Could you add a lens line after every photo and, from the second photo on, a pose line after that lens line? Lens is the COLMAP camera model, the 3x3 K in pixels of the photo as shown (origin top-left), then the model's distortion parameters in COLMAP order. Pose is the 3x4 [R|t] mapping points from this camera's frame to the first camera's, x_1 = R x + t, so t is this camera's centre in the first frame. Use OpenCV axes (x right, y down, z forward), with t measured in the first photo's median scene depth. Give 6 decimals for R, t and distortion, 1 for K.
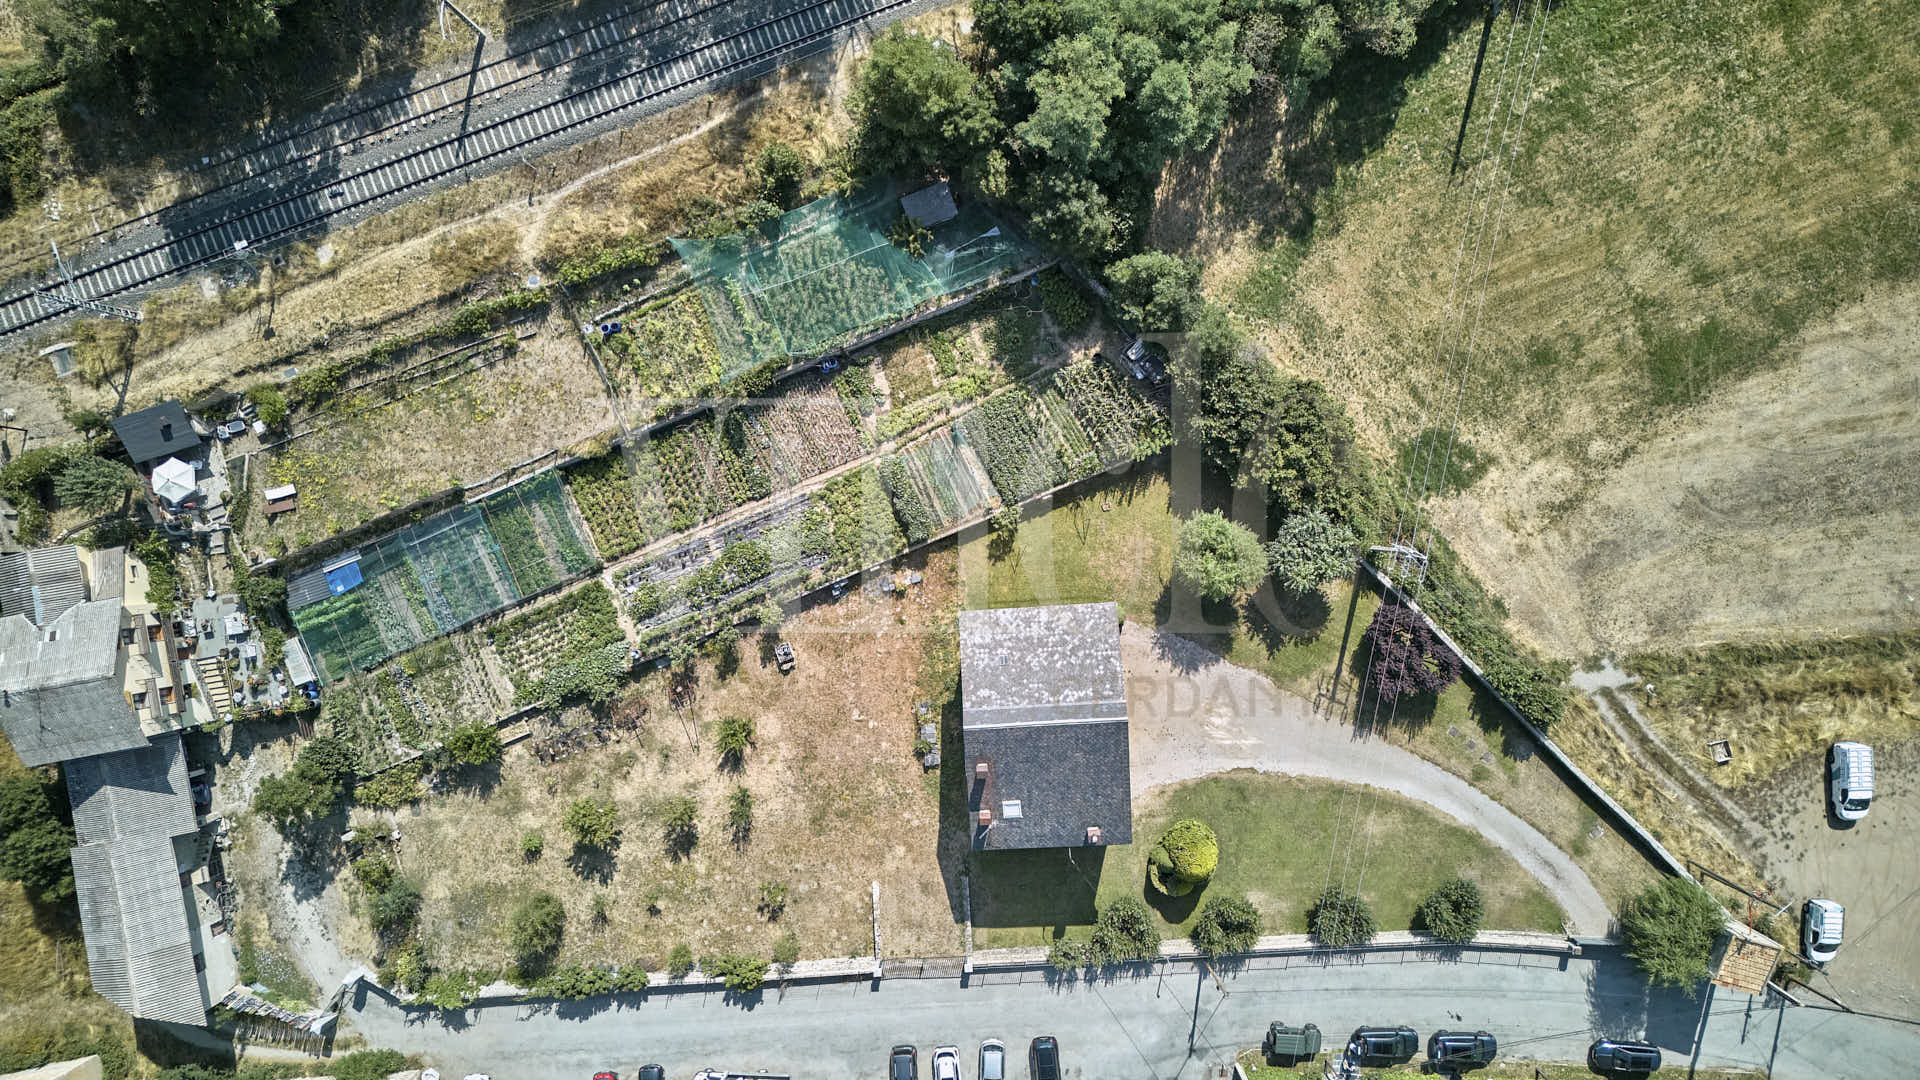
lens RADIAL K [[1335.0, 0, 960.0], [0, 1335.0, 540.0], [0, 0, 1]] dist [0.043436, -0.004550]
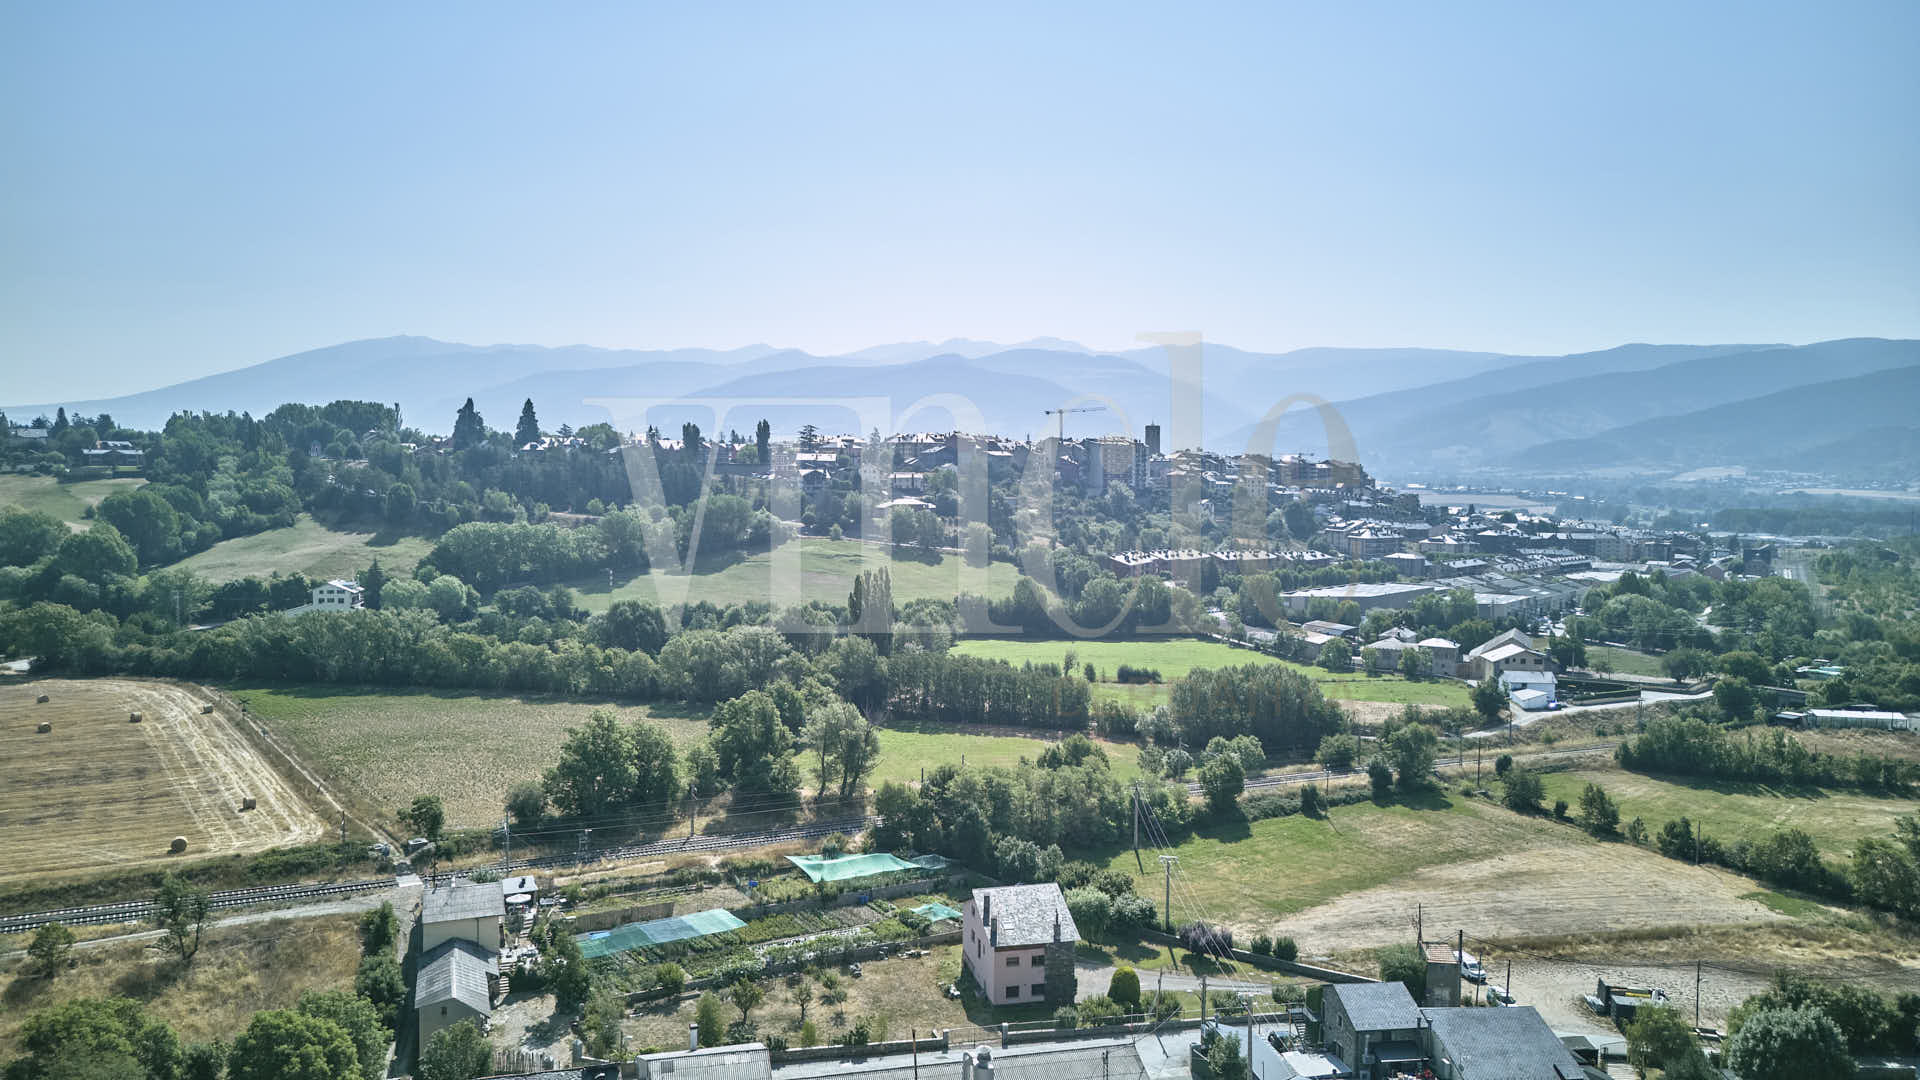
lens RADIAL K [[1335.0, 0, 960.0], [0, 1335.0, 540.0], [0, 0, 1]] dist [0.043436, -0.004550]
pose [[0.981817, 0.032690, 0.186996, -0.333581], [0.185533, 0.043188, -0.981688, 1.727031], [-0.040168, 0.998532, 0.036337, 0.401902]]
